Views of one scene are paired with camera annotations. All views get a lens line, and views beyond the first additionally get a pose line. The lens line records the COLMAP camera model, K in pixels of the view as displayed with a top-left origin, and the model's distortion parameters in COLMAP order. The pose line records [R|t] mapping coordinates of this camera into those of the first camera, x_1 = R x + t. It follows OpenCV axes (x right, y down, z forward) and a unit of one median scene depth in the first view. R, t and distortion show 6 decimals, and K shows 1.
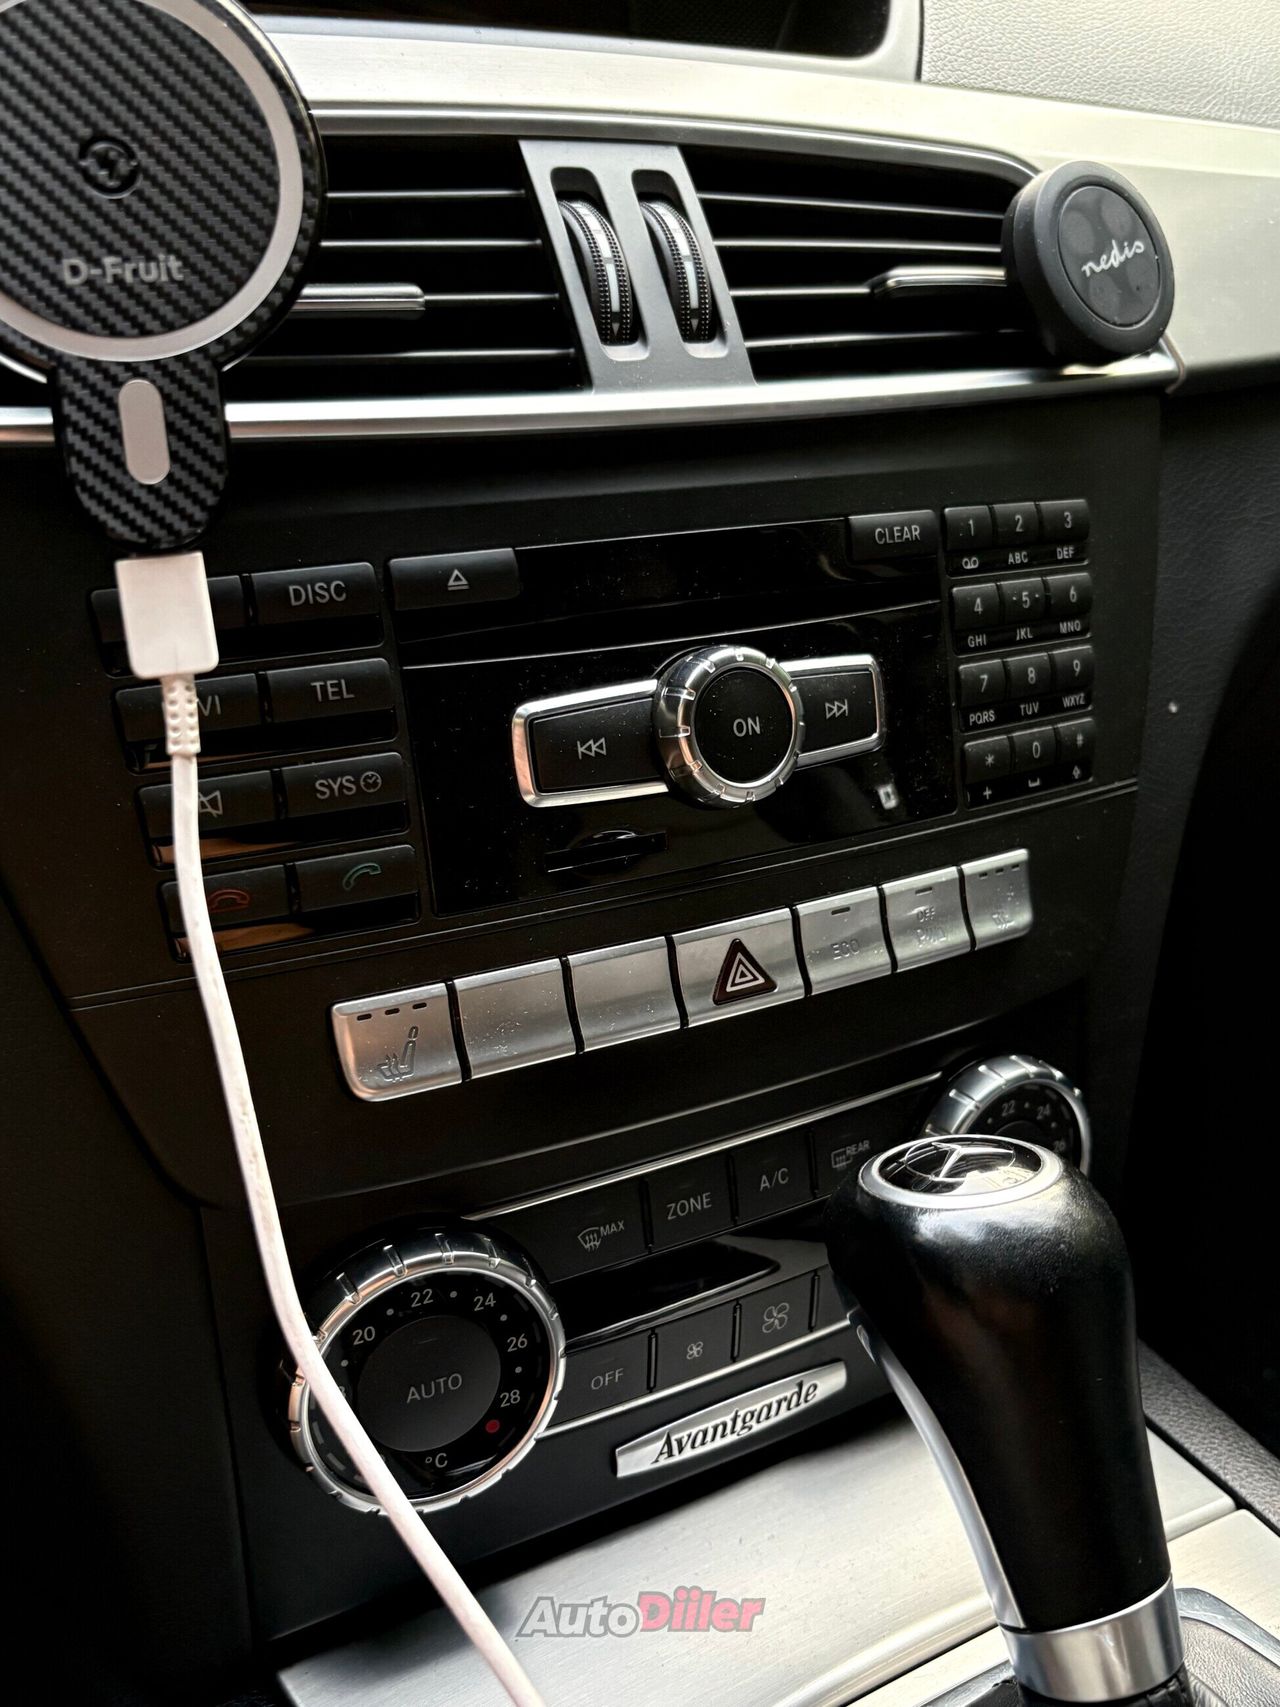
lens RADIAL K [[1660.4, 0, 640.0], [0, 1660.4, 853.5], [0, 0, 1]] dist [0.001554, -0.002000]
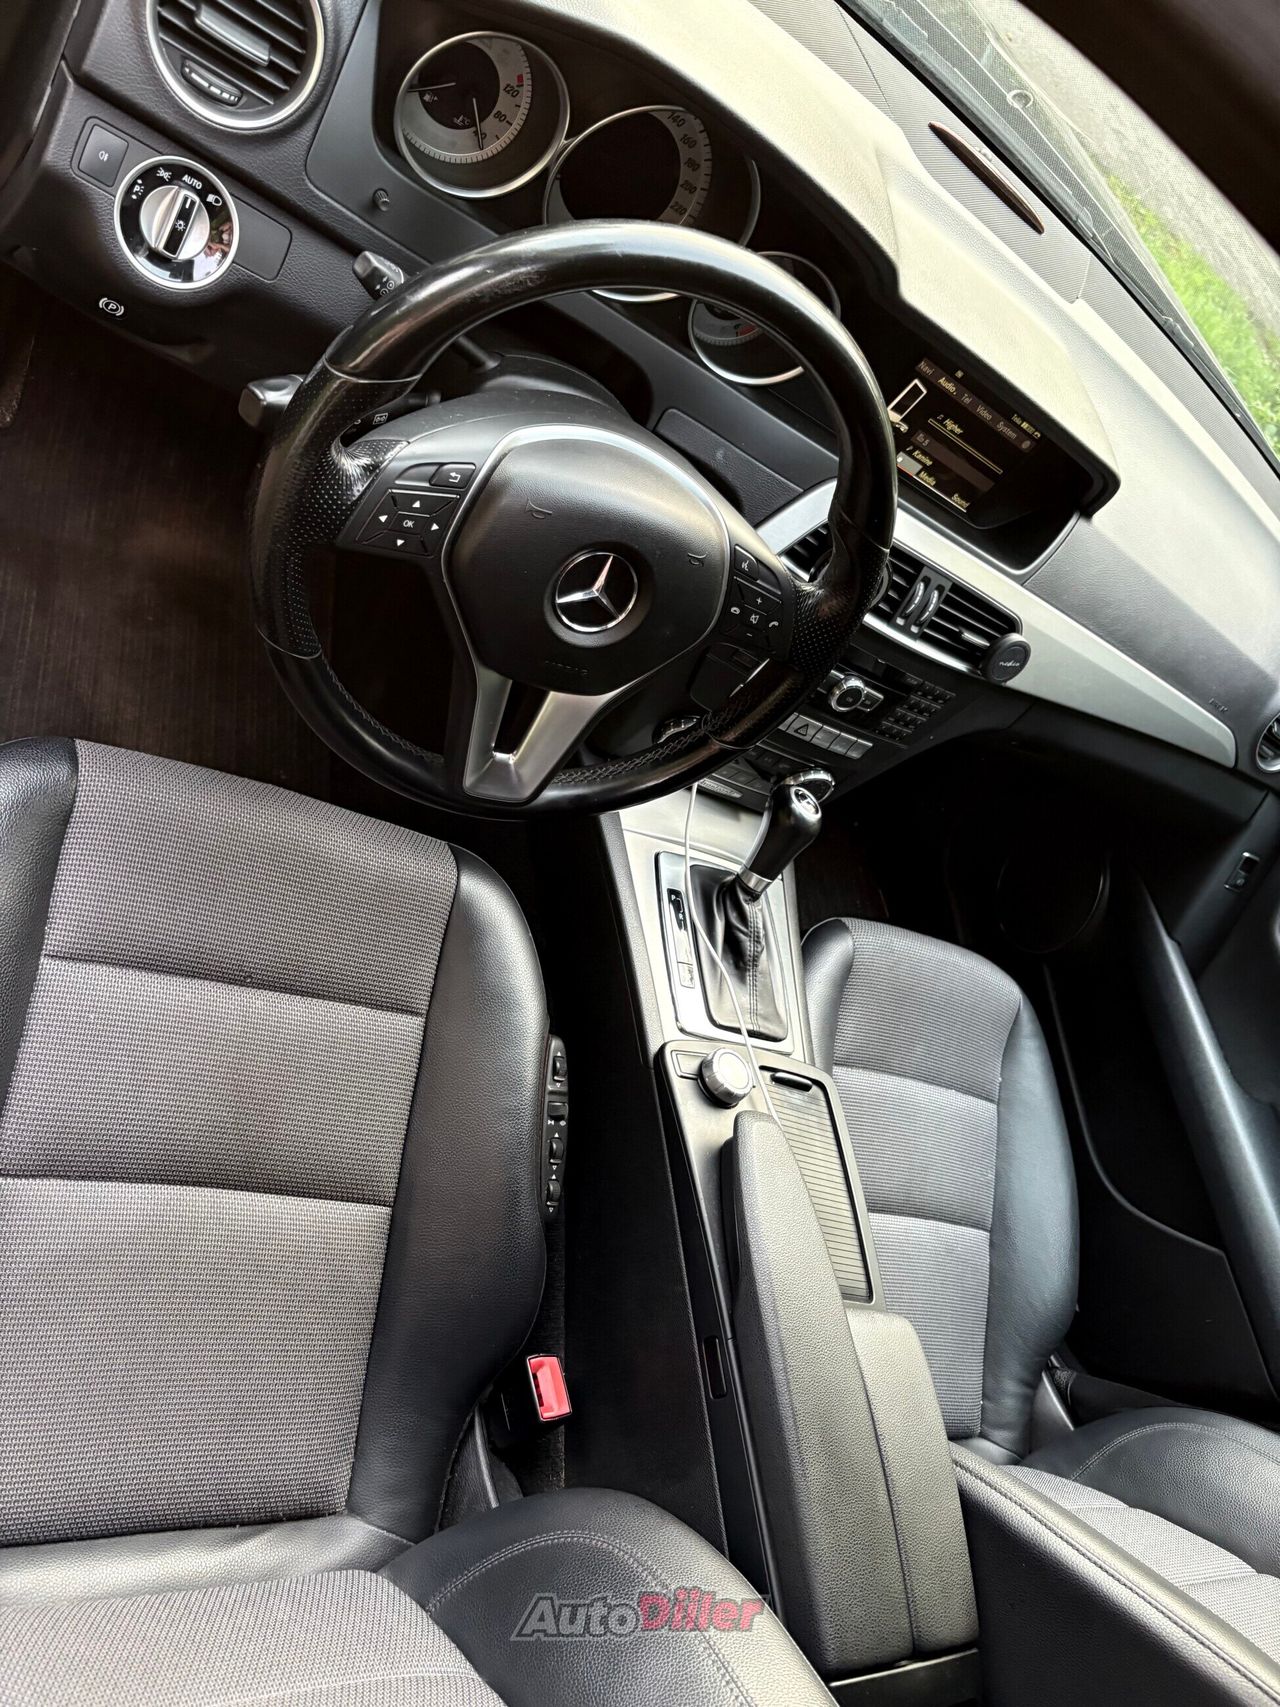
lens RADIAL K [[1279.8, 0, 640.0], [0, 1279.8, 853.5], [0, 0, 1]] dist [0.005001, 0.003775]
pose [[0.695575, 0.654465, 0.296396, -0.909670], [-0.716061, 0.597871, 0.360288, -0.565822], [0.058589, -0.462844, 0.884501, -1.886701]]
